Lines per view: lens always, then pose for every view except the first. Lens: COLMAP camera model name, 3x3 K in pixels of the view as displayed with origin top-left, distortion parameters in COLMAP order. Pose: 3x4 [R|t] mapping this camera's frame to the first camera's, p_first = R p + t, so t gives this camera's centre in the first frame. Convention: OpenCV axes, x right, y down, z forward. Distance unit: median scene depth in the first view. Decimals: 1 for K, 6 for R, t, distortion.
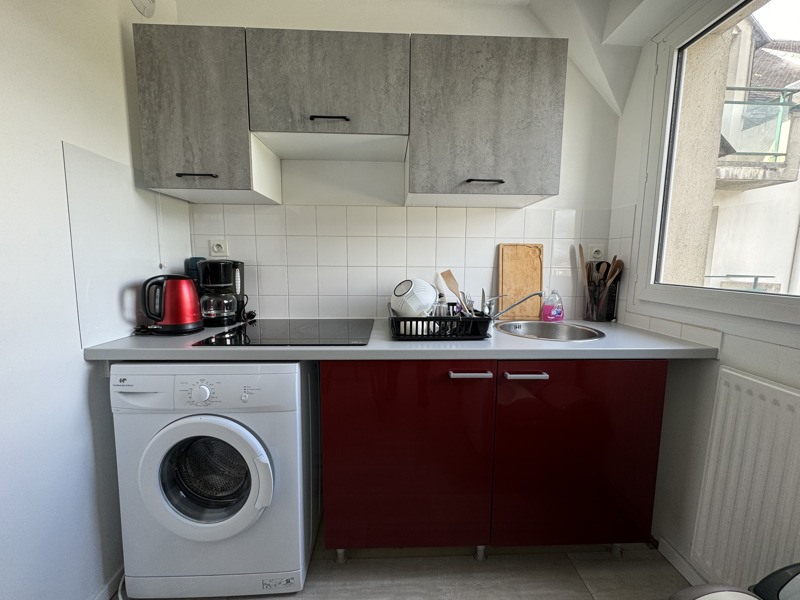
lens RADIAL K [[319.4, 0, 400.0], [0, 319.4, 300.0], [0, 0, 1]] dist [-0.001501, -0.000263]
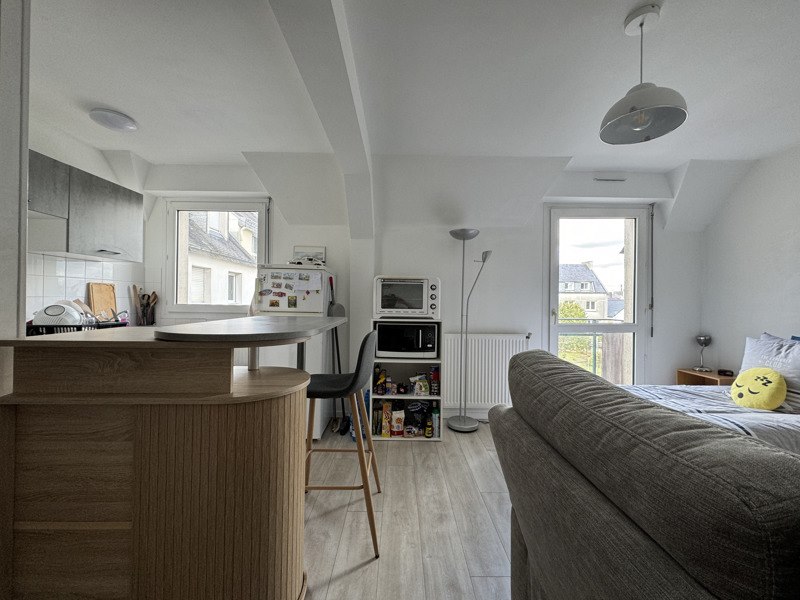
lens RADIAL K [[319.4, 0, 400.0], [0, 319.4, 300.0], [0, 0, 1]] dist [-0.001501, -0.000263]
pose [[0.036091, -0.009214, 0.999306, -1.569620], [0.109166, 0.994010, 0.005222, 0.090229], [-0.993368, 0.108902, 0.036880, -0.750088]]
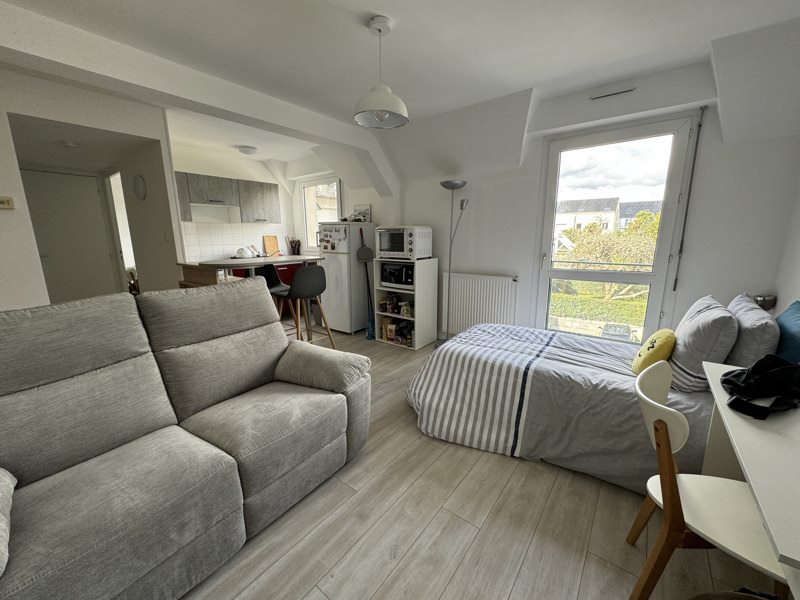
lens RADIAL K [[319.4, 0, 400.0], [0, 319.4, 300.0], [0, 0, 1]] dist [-0.001501, -0.000263]
pose [[0.644197, -0.168418, 0.746087, -1.605858], [0.105899, 0.985701, 0.131070, 0.220479], [-0.757493, -0.005425, 0.652821, -2.595670]]
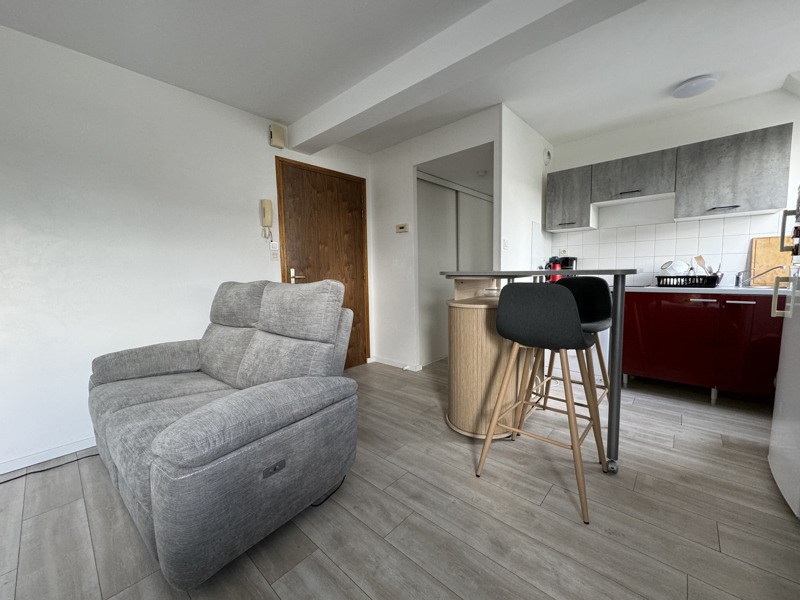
lens RADIAL K [[319.4, 0, 400.0], [0, 319.4, 300.0], [0, 0, 1]] dist [-0.001501, -0.000263]
pose [[0.710669, 0.039666, -0.702407, 0.242937], [-0.063153, 0.997975, -0.007538, 0.325250], [0.700686, 0.049716, 0.711735, -1.719969]]
